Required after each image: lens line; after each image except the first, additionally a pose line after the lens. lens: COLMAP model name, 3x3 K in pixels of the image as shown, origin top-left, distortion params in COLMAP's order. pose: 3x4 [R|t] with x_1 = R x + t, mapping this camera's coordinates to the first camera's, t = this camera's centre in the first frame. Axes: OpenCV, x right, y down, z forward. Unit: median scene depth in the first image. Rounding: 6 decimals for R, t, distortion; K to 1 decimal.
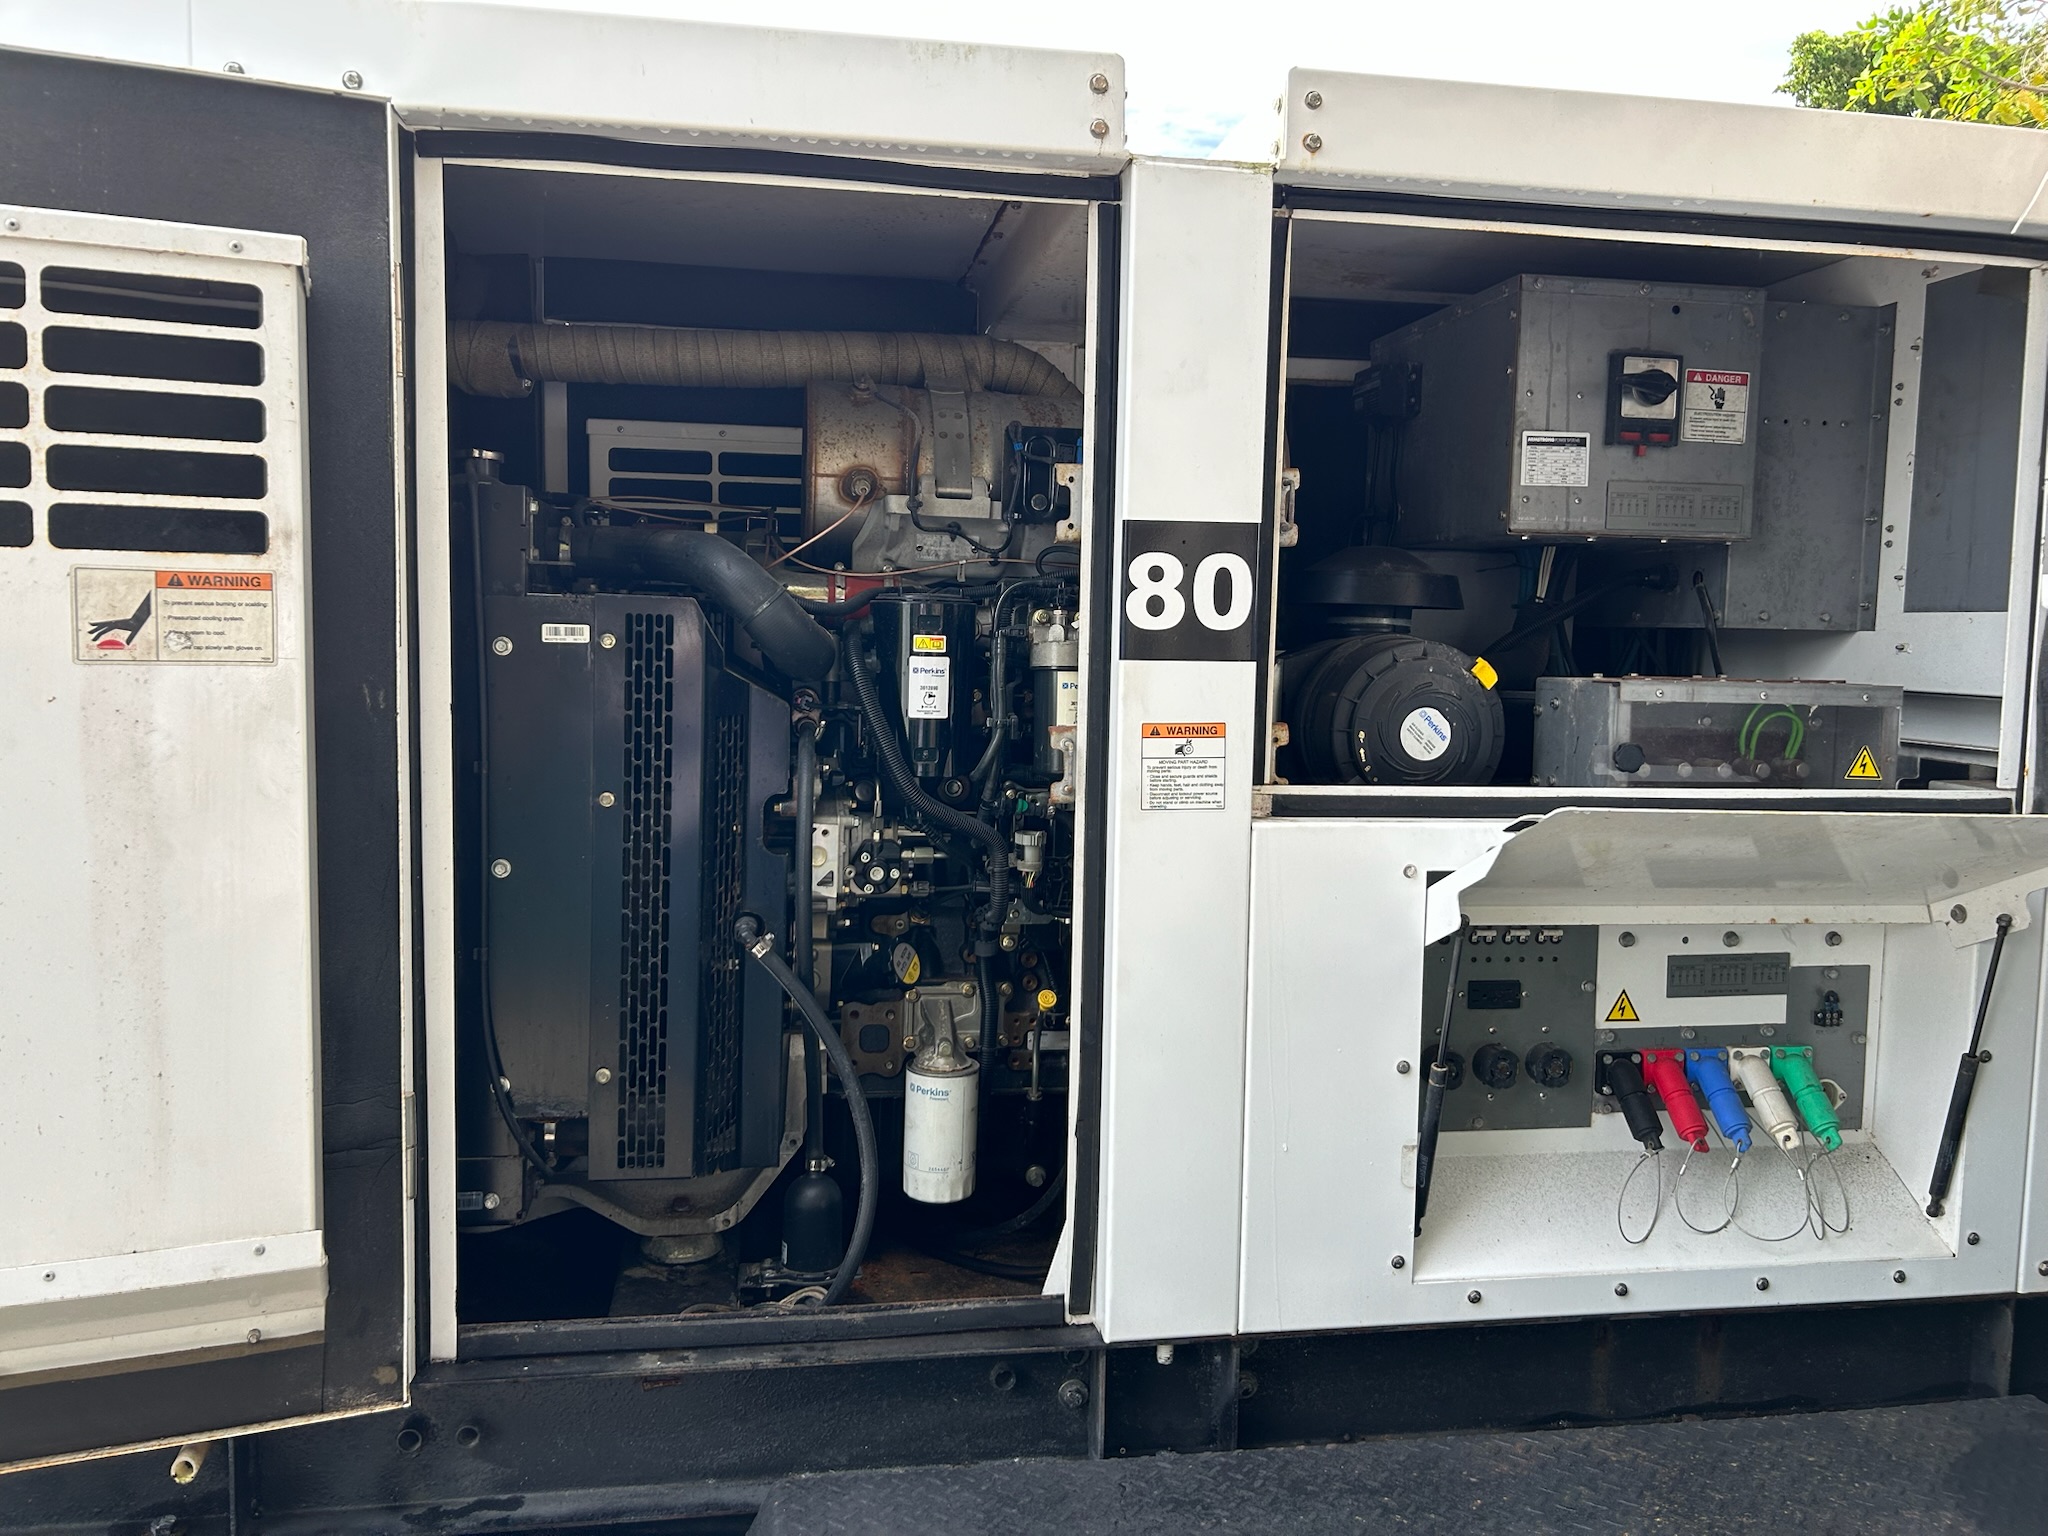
lens RADIAL K [[1531.3, 0, 1048.4], [0, 1531.3, 780.7], [0, 0, 1]] dist [0.056252, -0.071455]
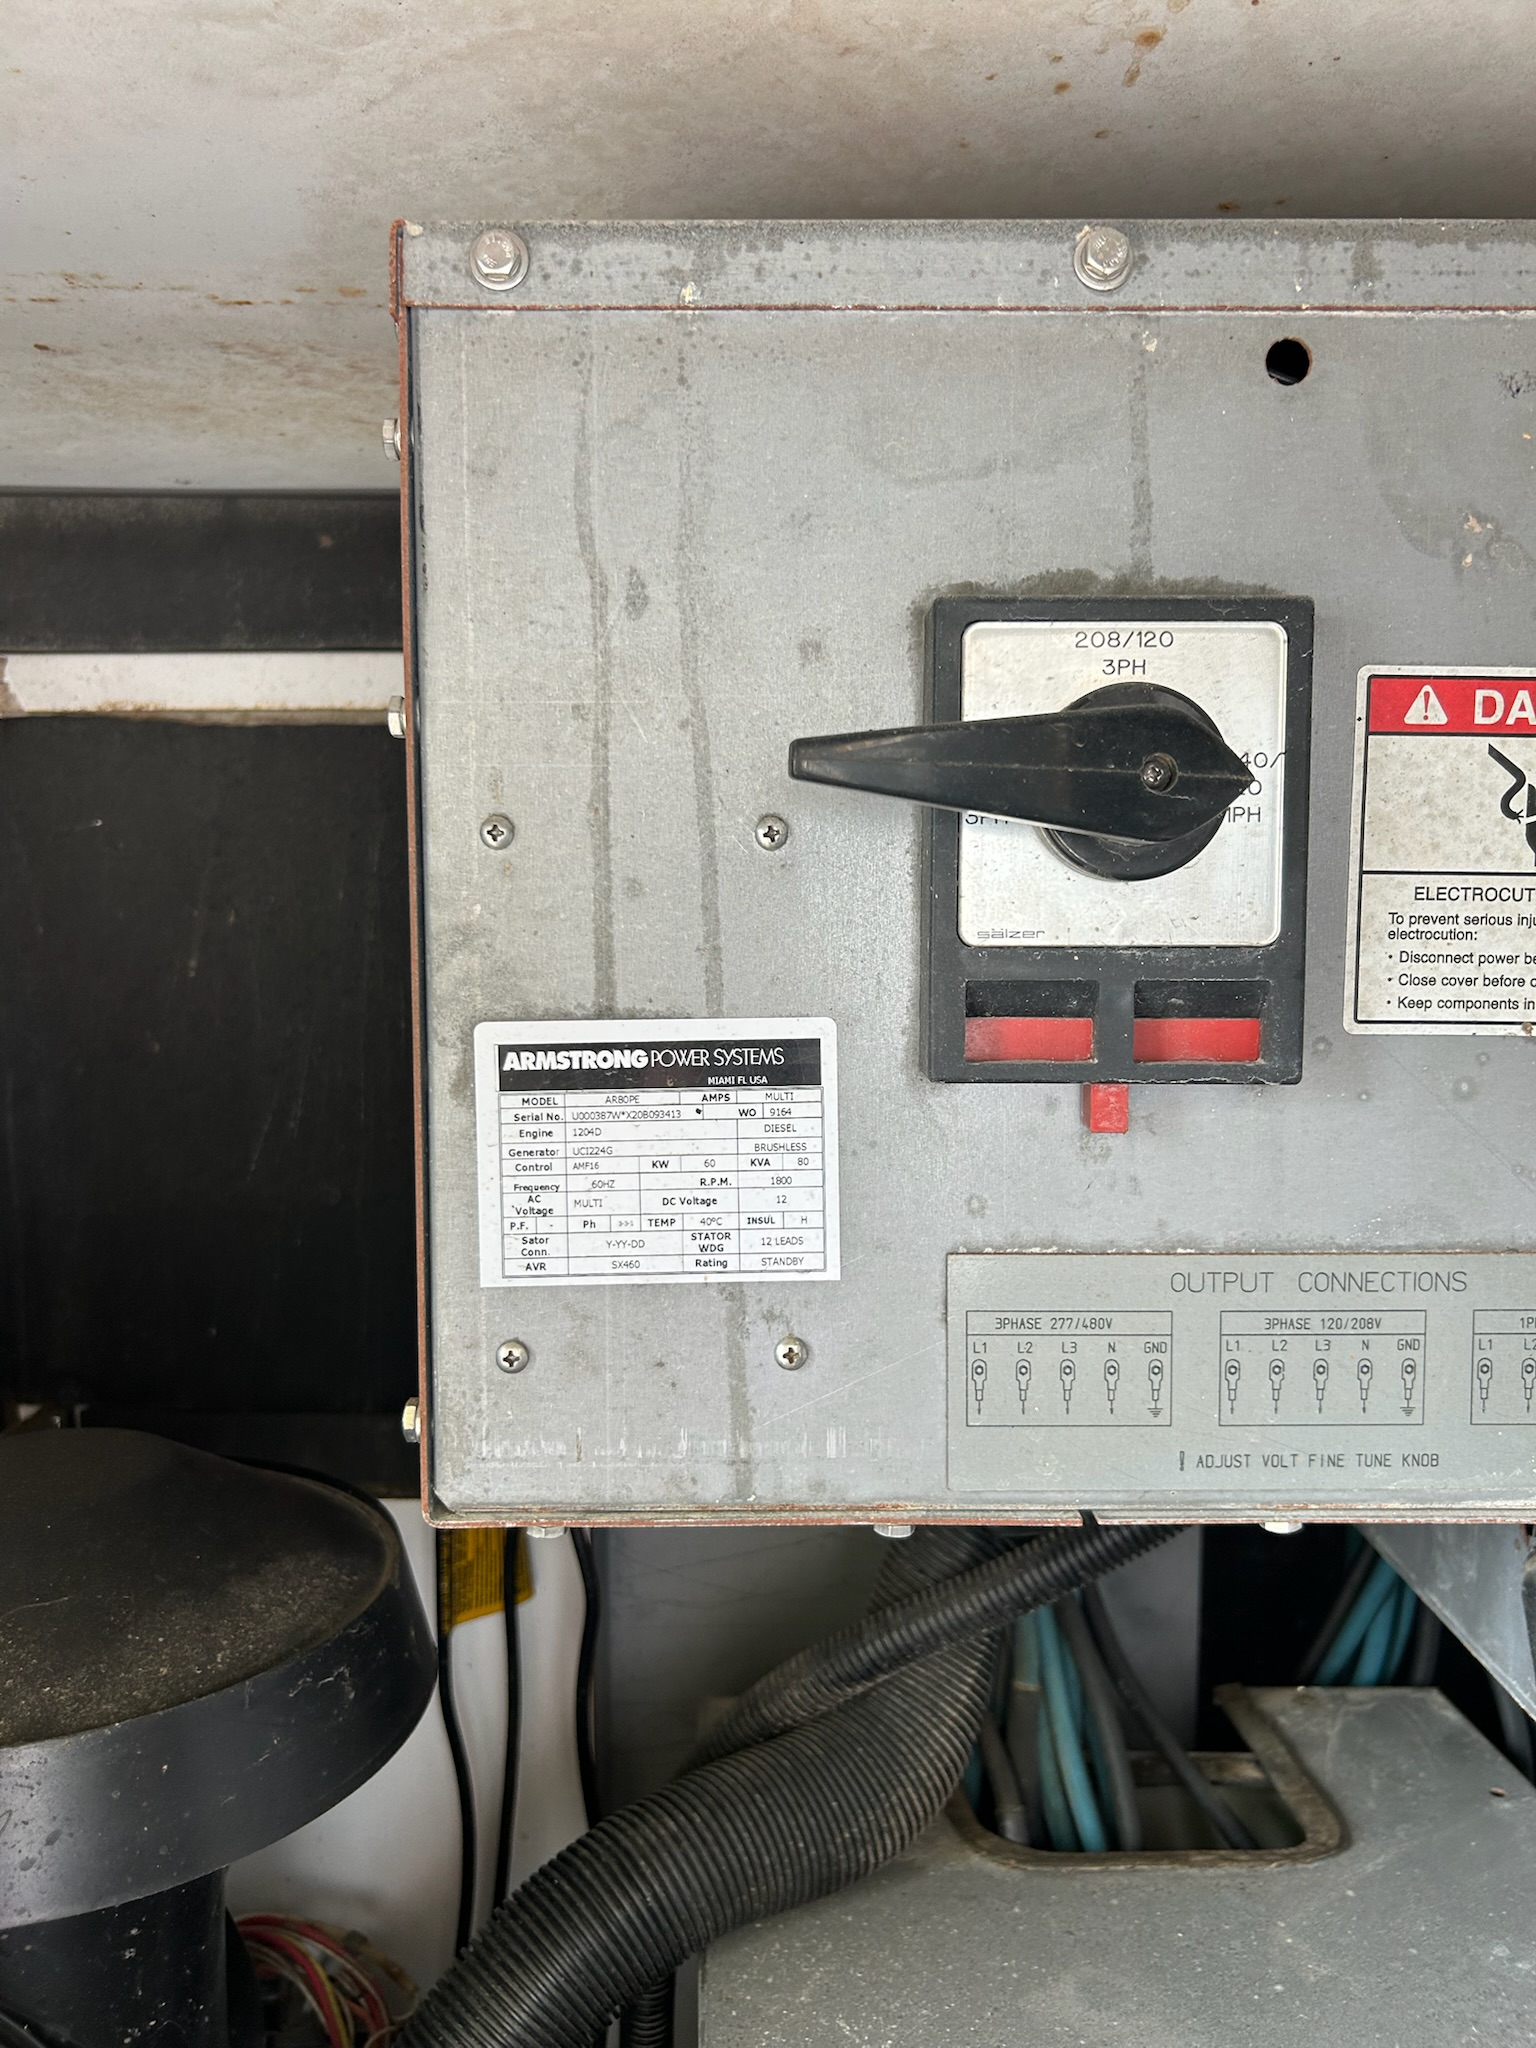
lens RADIAL K [[1531.3, 0, 768.0], [0, 1531.3, 1024.0], [0, 0, 1]] dist [0.056252, -0.071455]
pose [[0.985925, -0.008961, -0.166947, 0.374889], [0.005225, 0.999726, -0.022804, -0.220024], [0.167105, 0.021610, 0.985702, 0.806116]]
